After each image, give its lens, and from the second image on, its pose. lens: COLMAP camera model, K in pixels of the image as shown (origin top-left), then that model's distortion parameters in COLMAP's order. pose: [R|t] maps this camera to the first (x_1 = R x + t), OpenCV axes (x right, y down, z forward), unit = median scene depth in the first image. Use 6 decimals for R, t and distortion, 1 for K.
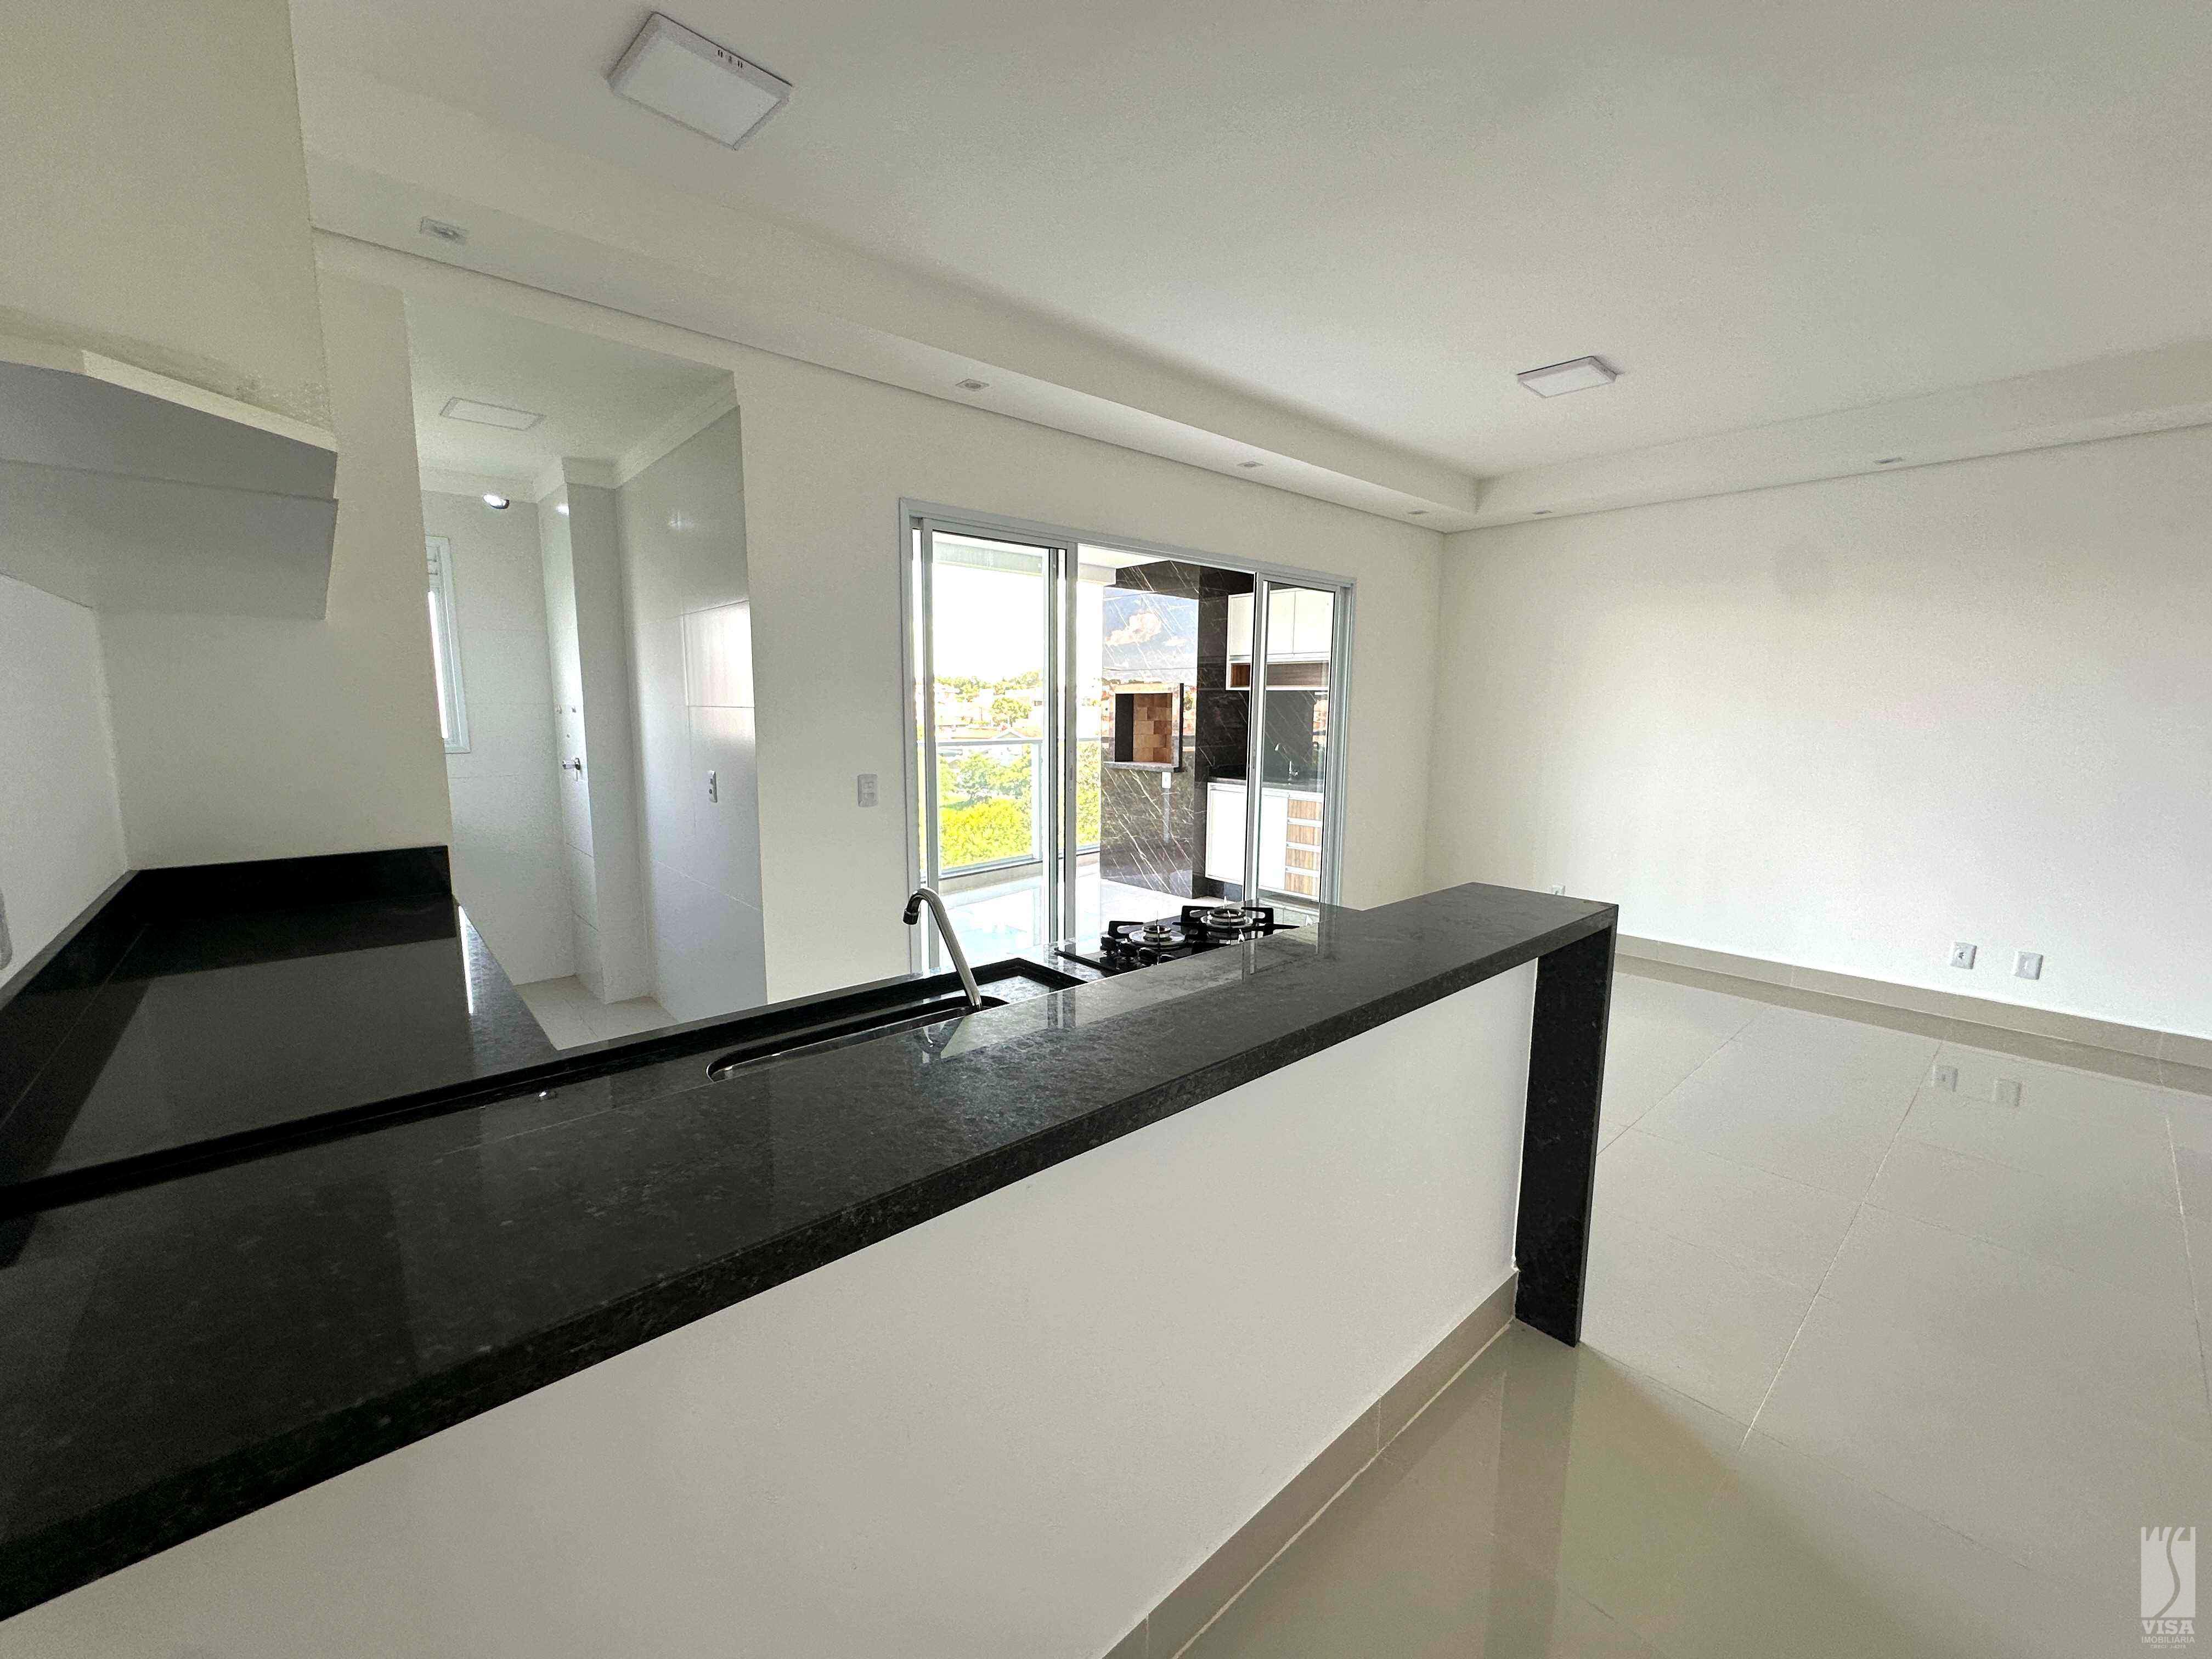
lens RADIAL K [[876.7, 0, 1103.8], [0, 876.7, 834.5], [0, 0, 1]] dist [-0.001811, -0.000087]
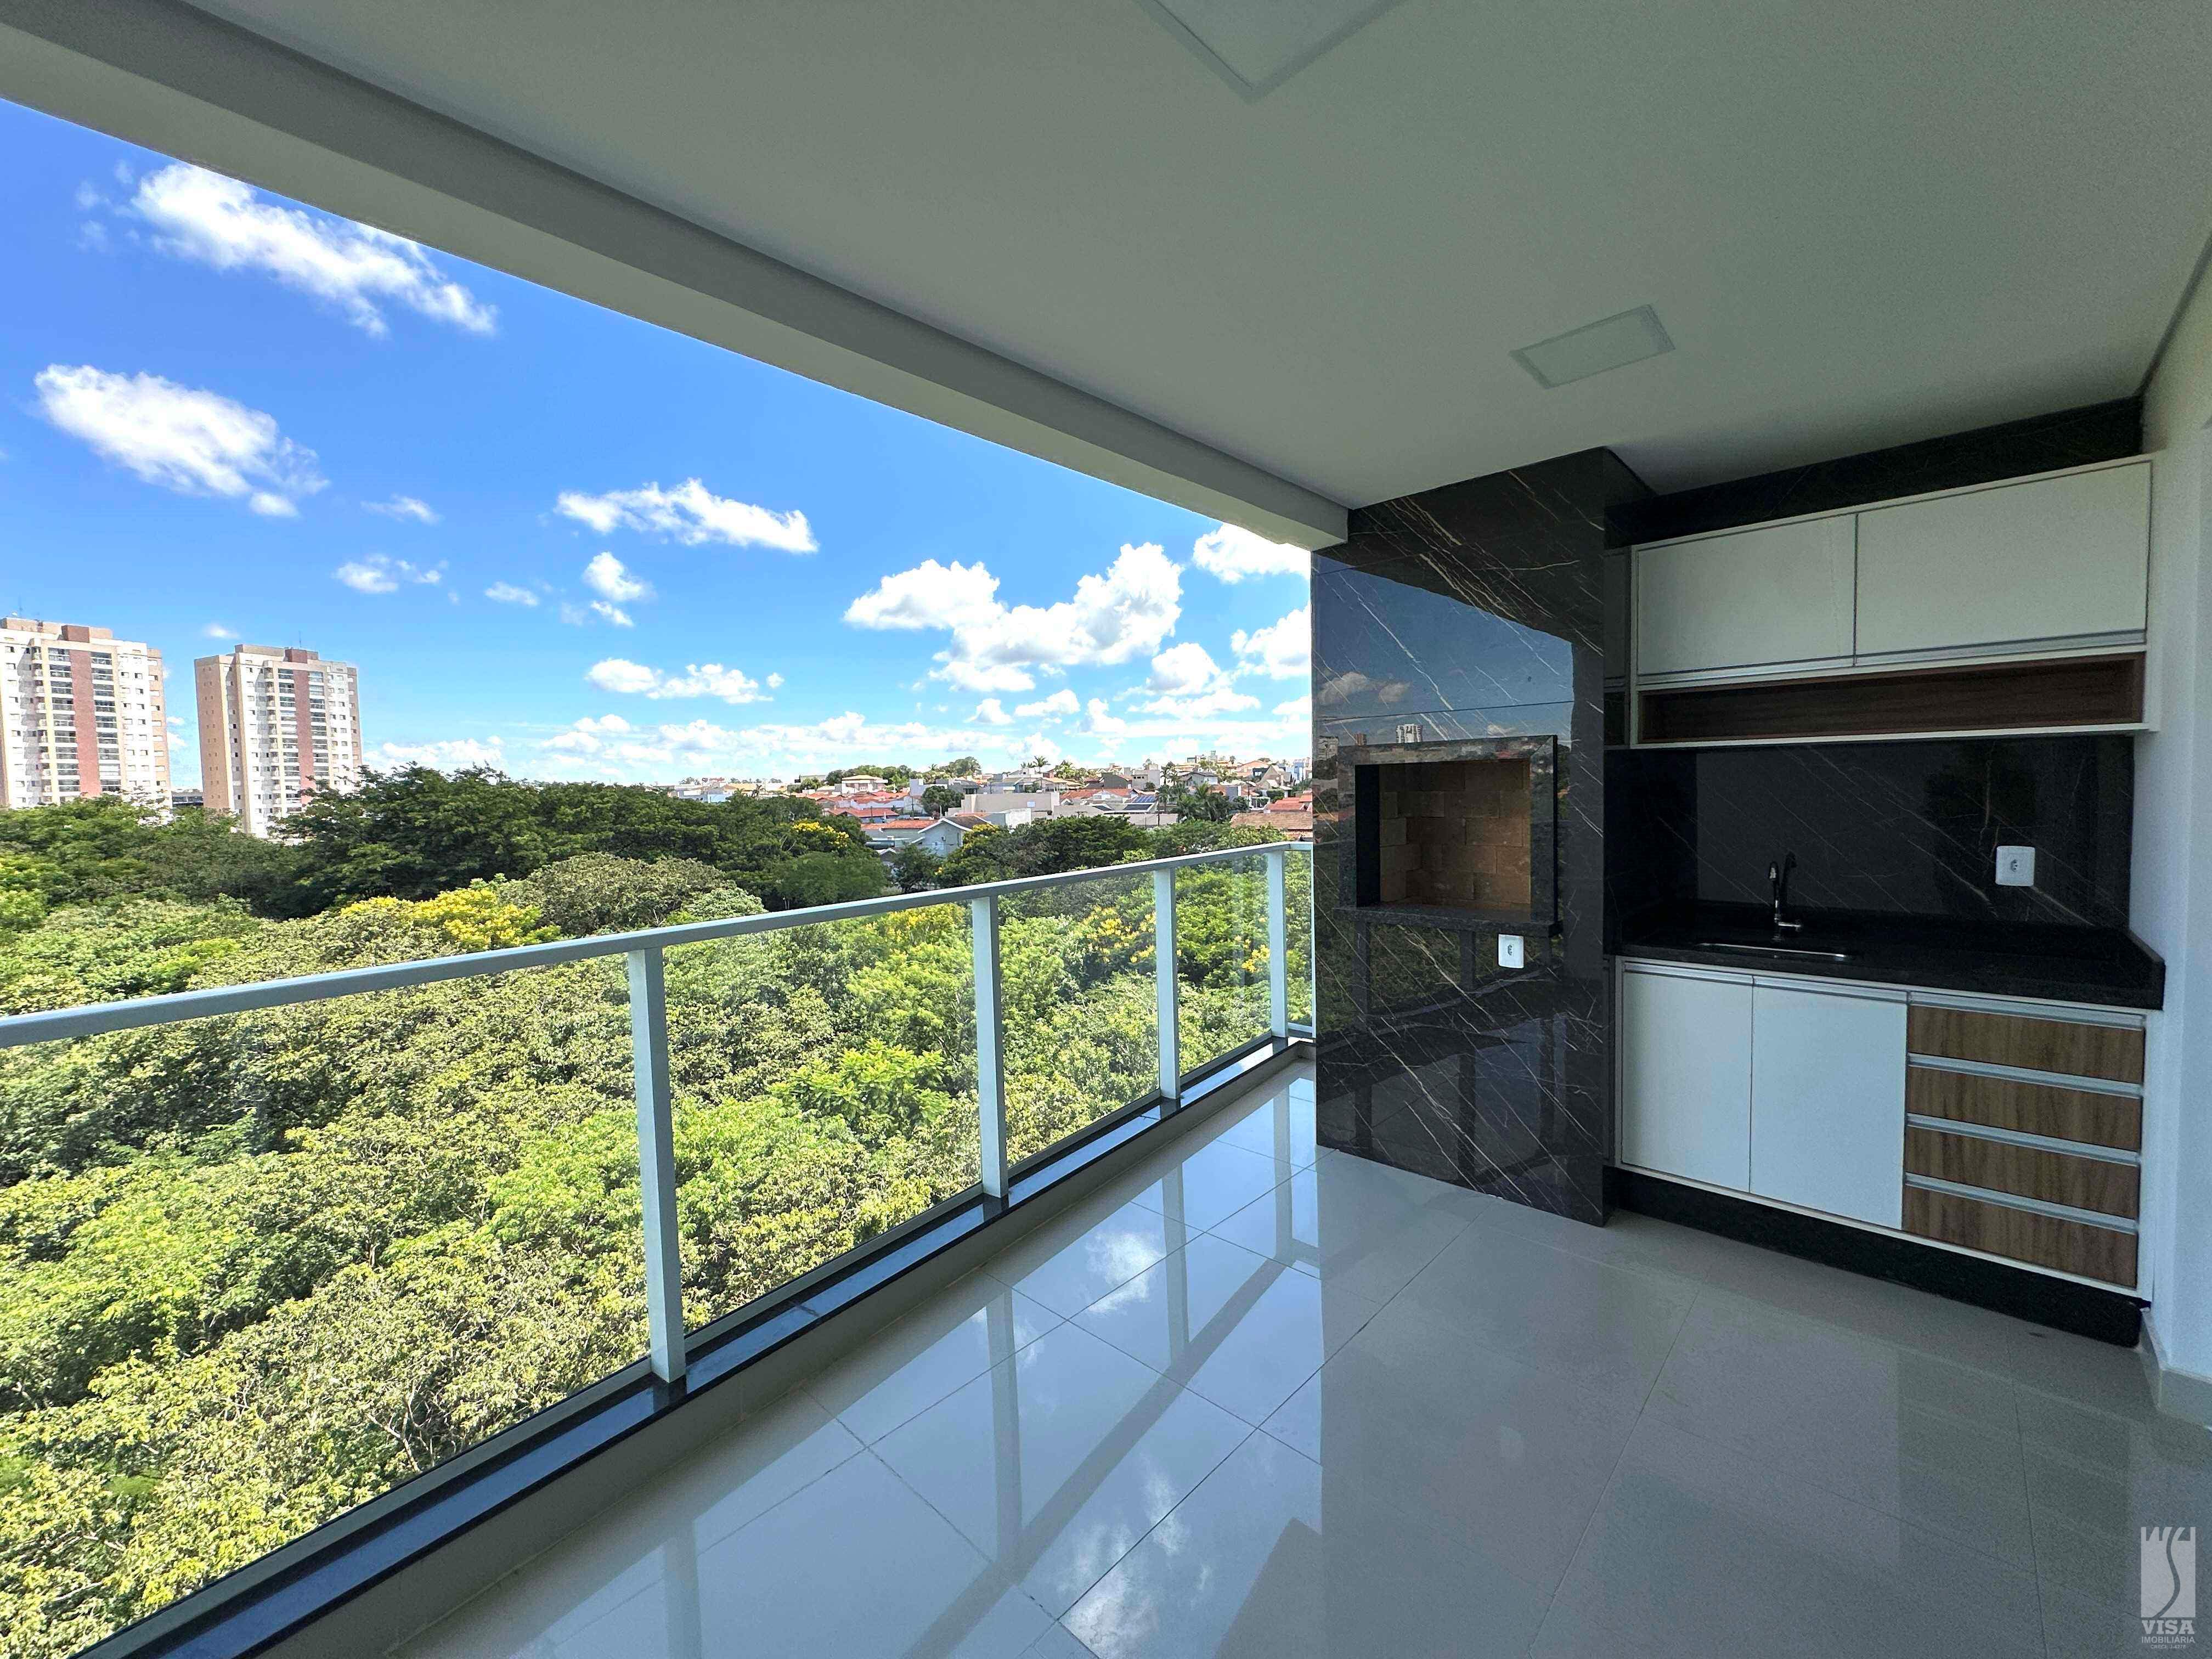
lens RADIAL K [[876.7, 0, 1103.8], [0, 876.7, 834.5], [0, 0, 1]] dist [-0.001811, -0.000087]
pose [[0.996151, -0.038943, 0.078531, -0.173410], [0.046201, 0.994610, -0.092829, -0.092444], [-0.074493, 0.096100, 0.992580, 0.587622]]
